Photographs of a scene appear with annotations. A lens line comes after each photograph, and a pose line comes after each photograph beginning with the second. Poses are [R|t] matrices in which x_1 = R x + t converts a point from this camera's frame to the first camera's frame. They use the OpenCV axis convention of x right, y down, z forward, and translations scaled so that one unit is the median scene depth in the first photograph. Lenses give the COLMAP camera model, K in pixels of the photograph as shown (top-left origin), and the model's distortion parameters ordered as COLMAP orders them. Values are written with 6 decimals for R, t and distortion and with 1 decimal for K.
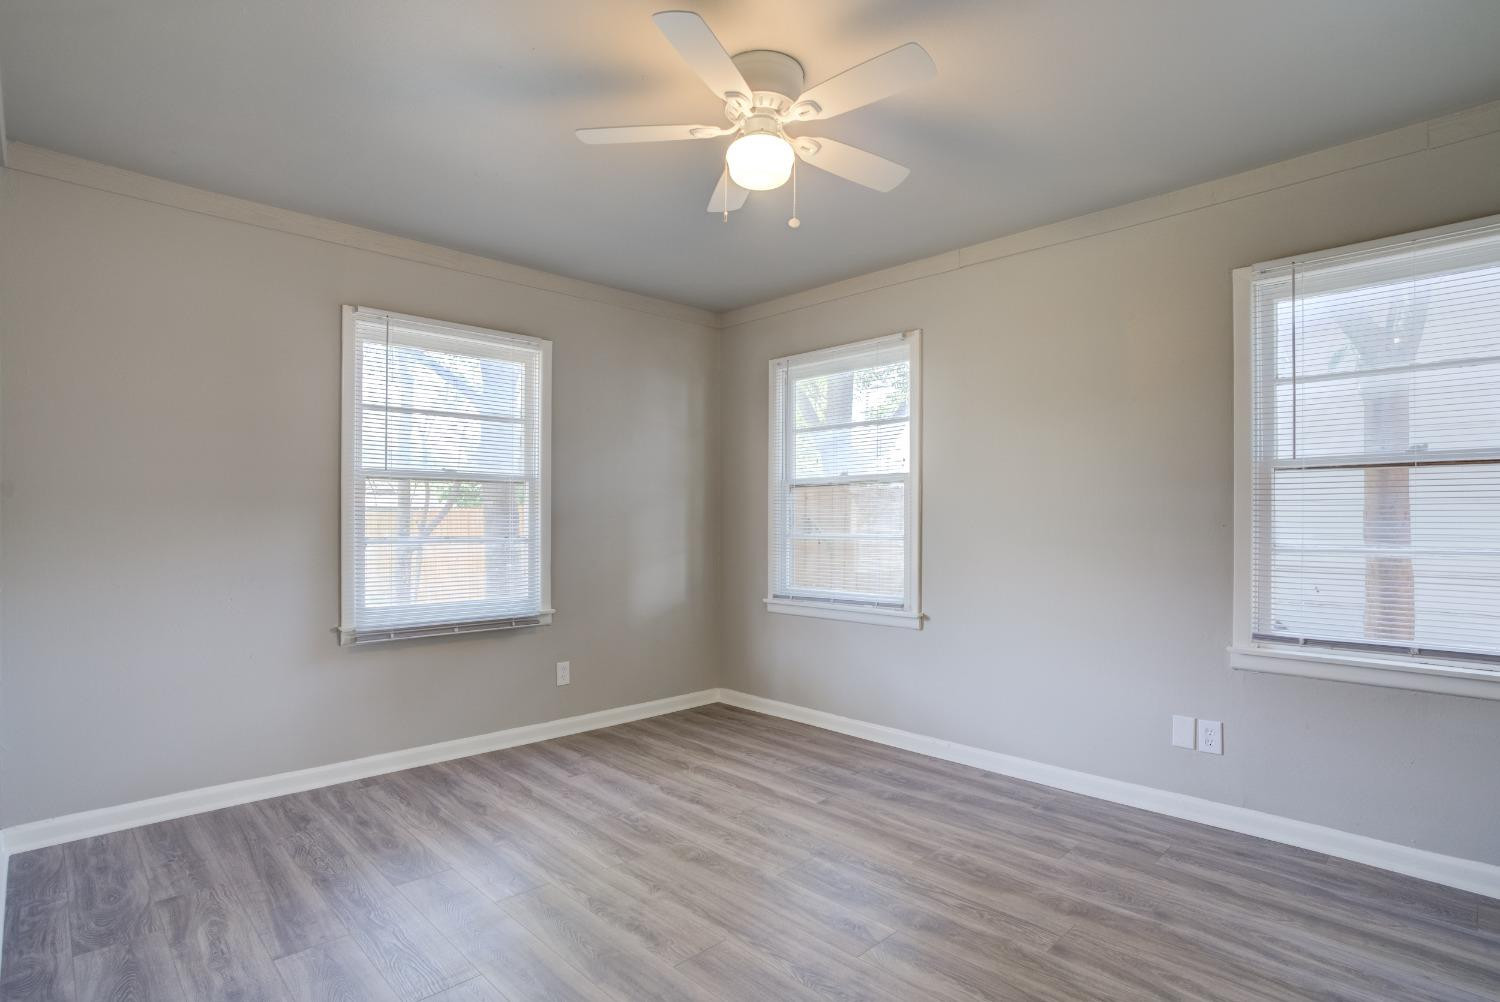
lens RADIAL K [[777.2, 0, 744.9], [0, 777.2, 503.1], [0, 0, 1]] dist [-0.067083, 0.035764]
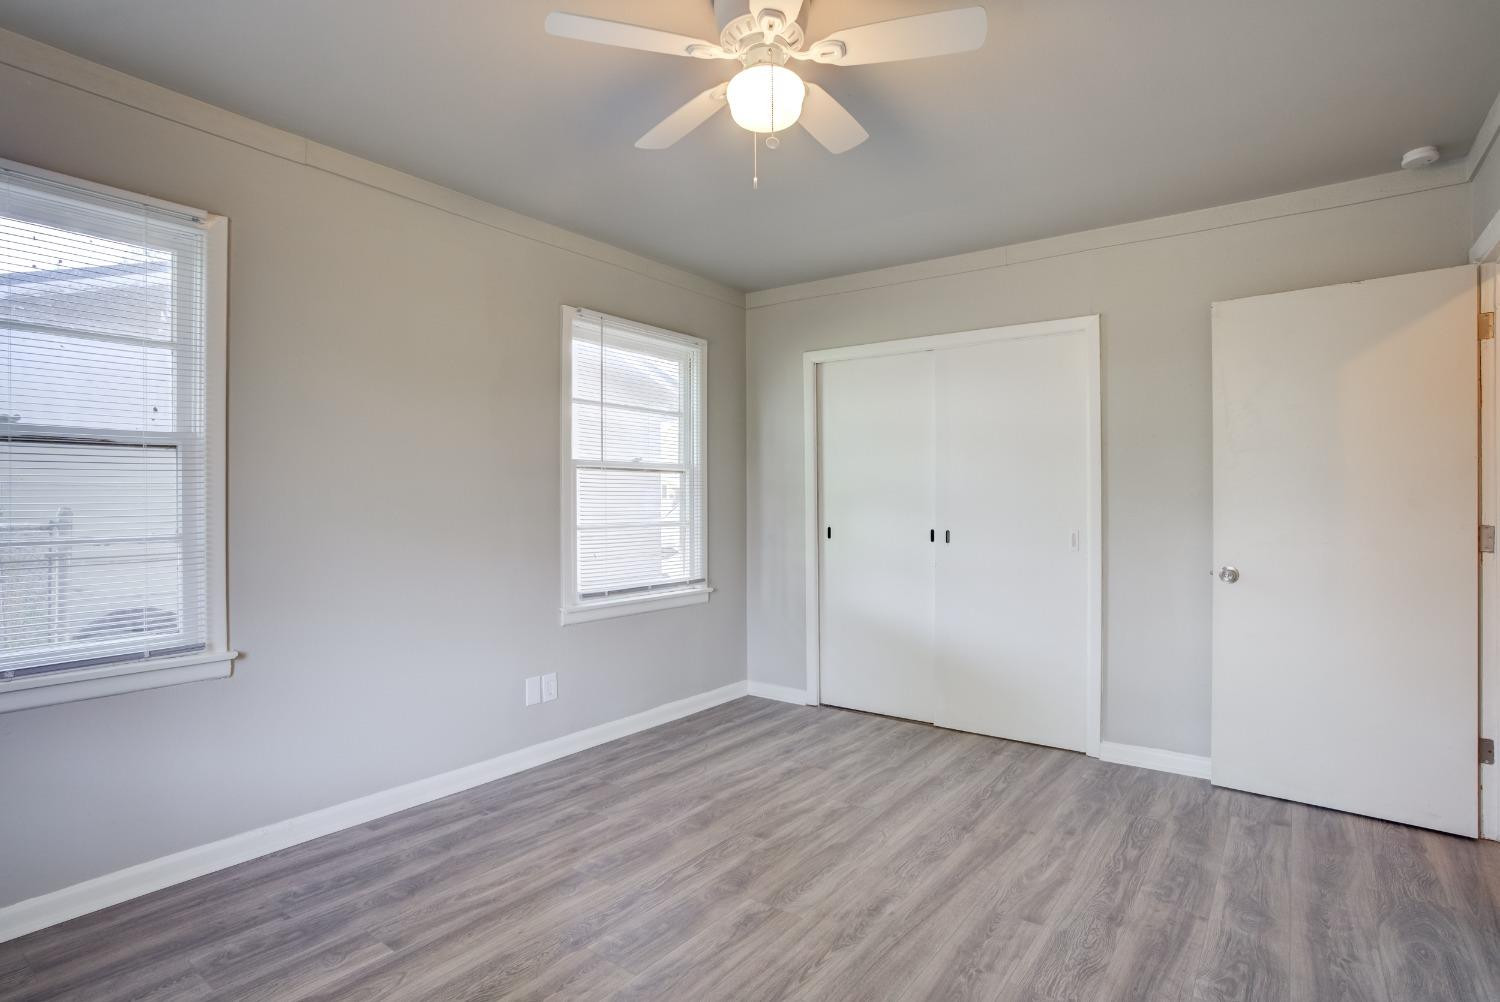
lens RADIAL K [[777.2, 0, 744.9], [0, 777.2, 503.1], [0, 0, 1]] dist [-0.067083, 0.035764]
pose [[-0.179343, -0.002032, 0.983785, -0.657572], [-0.022168, 0.999752, -0.001976, 0.012182], [-0.983537, -0.022163, -0.179344, 0.944748]]
